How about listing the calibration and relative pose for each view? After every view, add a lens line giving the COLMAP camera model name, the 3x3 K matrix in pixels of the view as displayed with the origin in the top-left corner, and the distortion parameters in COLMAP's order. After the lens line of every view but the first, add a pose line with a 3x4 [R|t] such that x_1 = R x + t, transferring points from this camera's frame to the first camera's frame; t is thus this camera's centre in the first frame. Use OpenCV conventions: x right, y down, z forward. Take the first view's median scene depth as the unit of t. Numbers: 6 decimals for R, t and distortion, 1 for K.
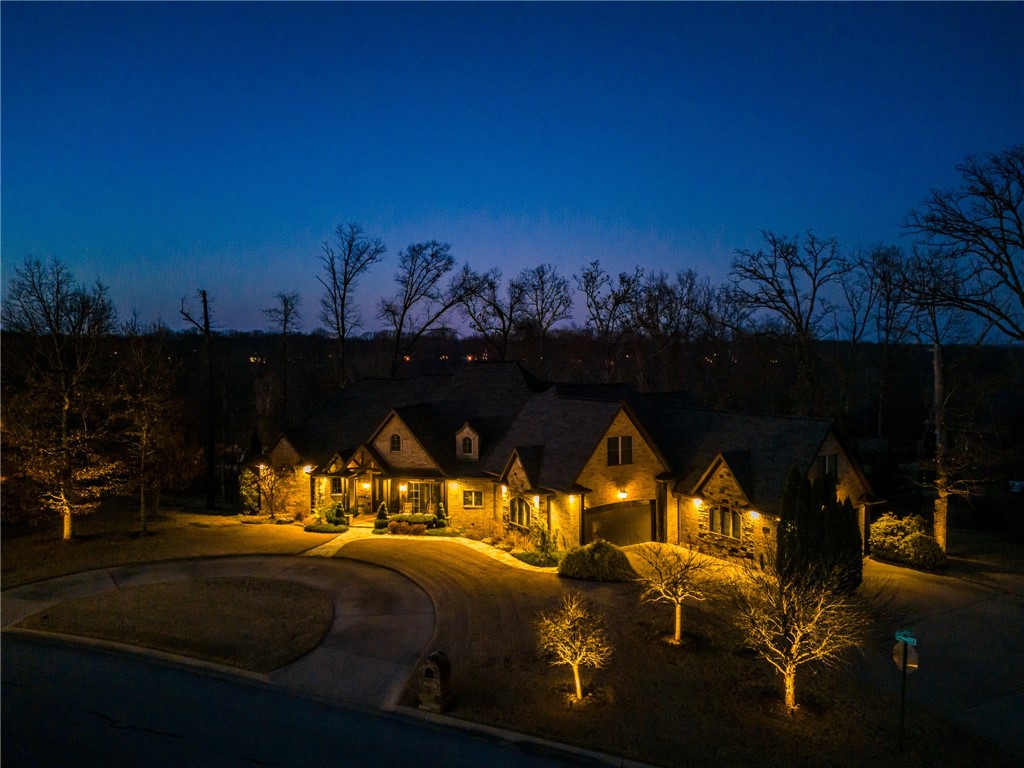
lens RADIAL K [[741.7, 0, 515.8], [0, 741.7, 385.0], [0, 0, 1]] dist [0.078832, -0.056756]
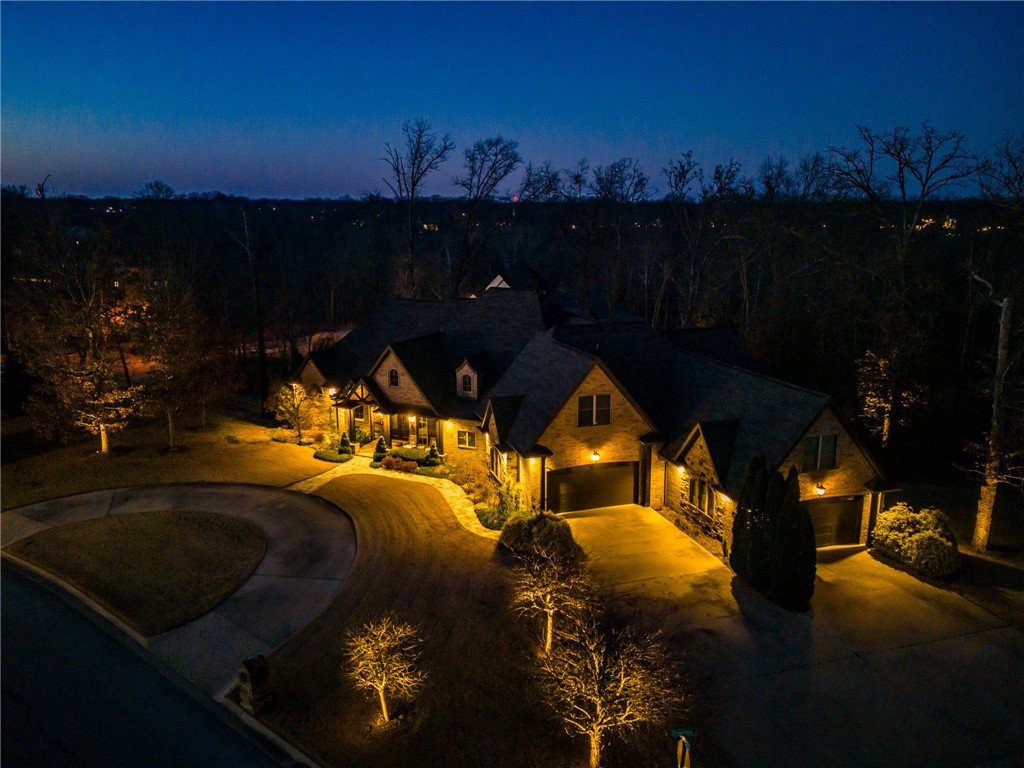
lens RADIAL K [[741.7, 0, 515.8], [0, 741.7, 385.0], [0, 0, 1]] dist [0.078832, -0.056756]
pose [[0.970850, 0.055284, -0.233226, 0.248900], [-0.012009, 0.983034, 0.183028, -0.104920], [0.239388, -0.174892, 0.955042, 0.103136]]
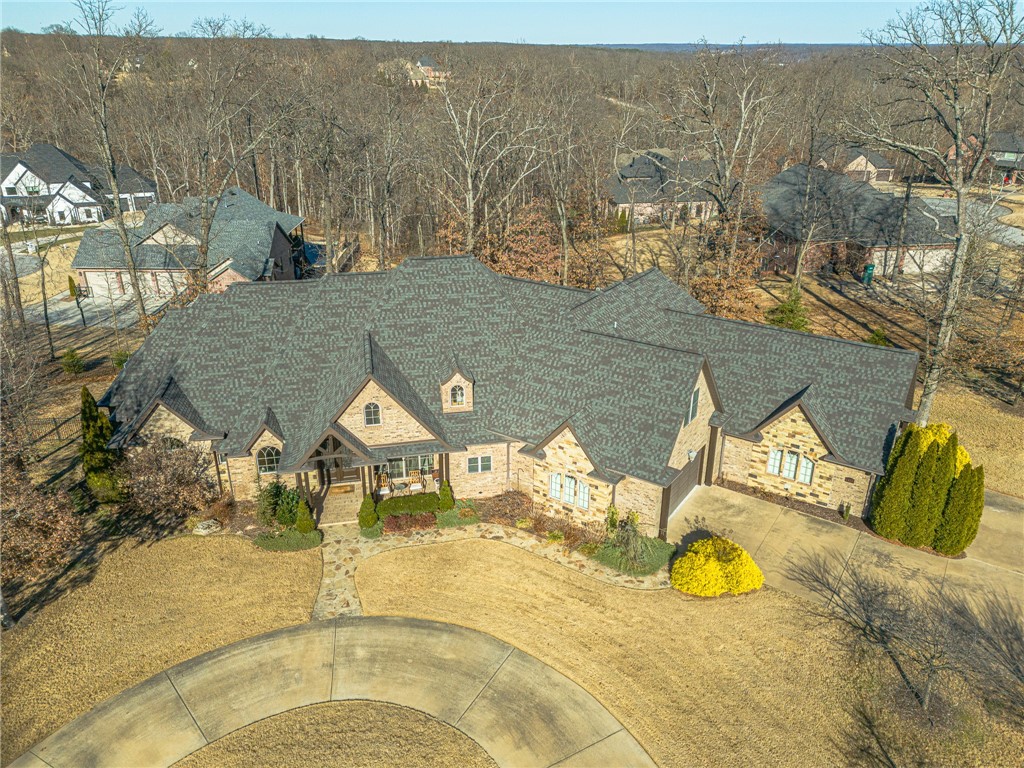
lens RADIAL K [[741.7, 0, 515.8], [0, 741.7, 385.0], [0, 0, 1]] dist [0.078832, -0.056756]
pose [[0.913555, -0.159550, 0.374113, -0.329645], [0.013317, 0.931082, 0.364566, -0.230584], [-0.406496, -0.328069, 0.852720, 0.369184]]
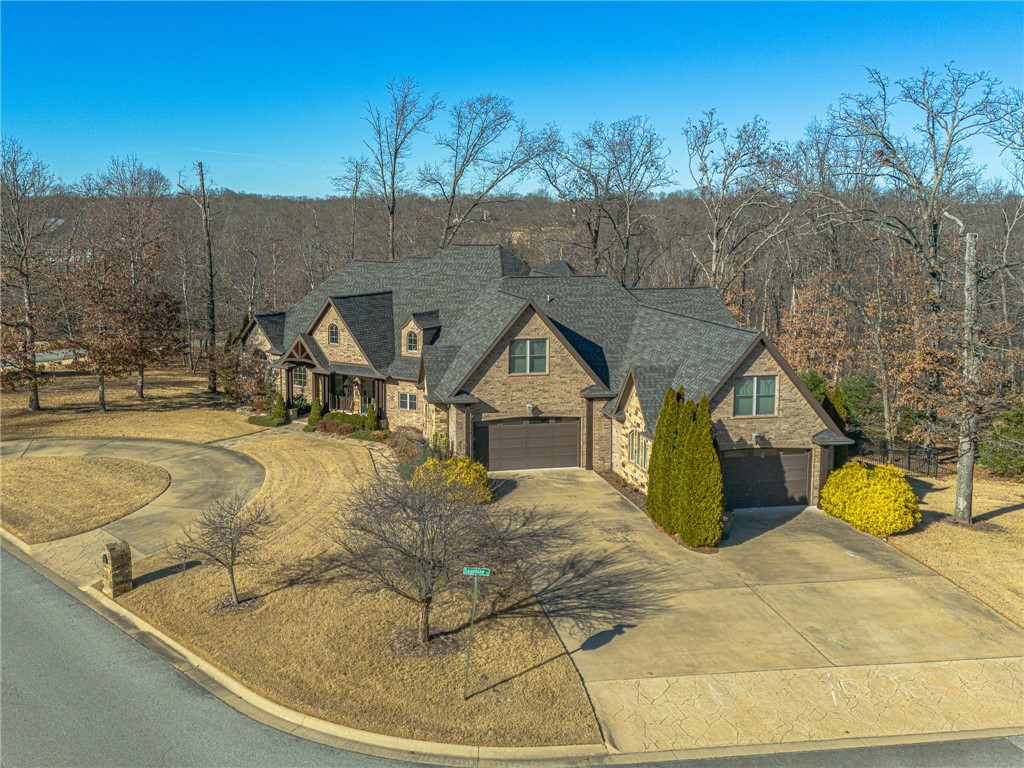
lens RADIAL K [[943.3, 0, 484.7], [0, 943.3, 328.6], [0, 0, 1]] dist [0.106049, -0.143541]
pose [[0.939854, 0.048098, -0.338173, 0.438458], [-0.023576, 0.996810, 0.076252, -0.022808], [0.340762, -0.063693, 0.937990, -0.017249]]
